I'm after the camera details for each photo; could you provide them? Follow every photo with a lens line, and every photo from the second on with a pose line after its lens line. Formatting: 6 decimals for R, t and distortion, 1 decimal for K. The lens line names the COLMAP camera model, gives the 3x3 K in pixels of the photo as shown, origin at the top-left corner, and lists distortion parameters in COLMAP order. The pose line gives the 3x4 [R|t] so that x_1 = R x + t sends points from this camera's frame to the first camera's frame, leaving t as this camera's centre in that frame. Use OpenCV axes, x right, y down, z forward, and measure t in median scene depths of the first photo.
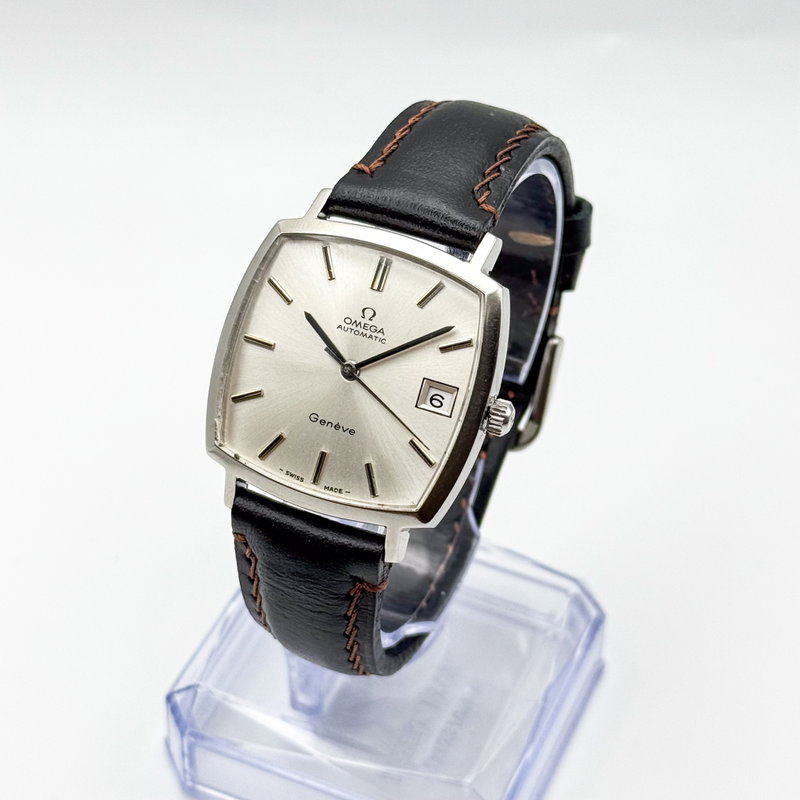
lens RADIAL K [[1996.0, 0, 400.0], [0, 1996.0, 400.0], [0, 0, 1]] dist [-0.009166, -0.162580]
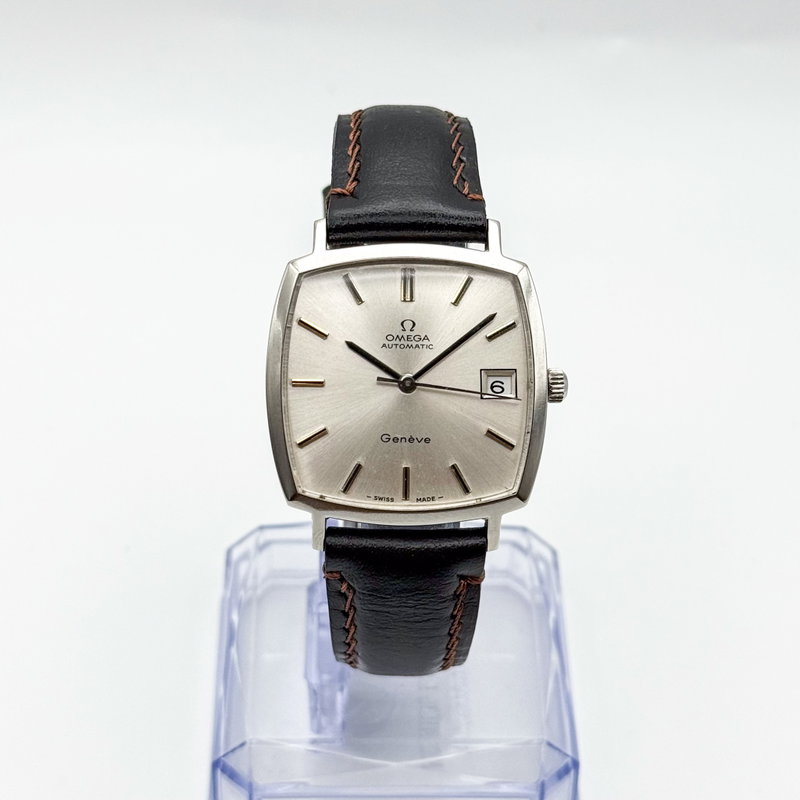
lens RADIAL K [[1996.0, 0, 400.0], [0, 1996.0, 400.0], [0, 0, 1]] dist [-0.009166, -0.162580]
pose [[0.904844, -0.284485, 0.316742, -0.351322], [0.281207, 0.957949, 0.057061, -0.065480], [-0.319656, 0.037439, 0.946794, 0.031727]]
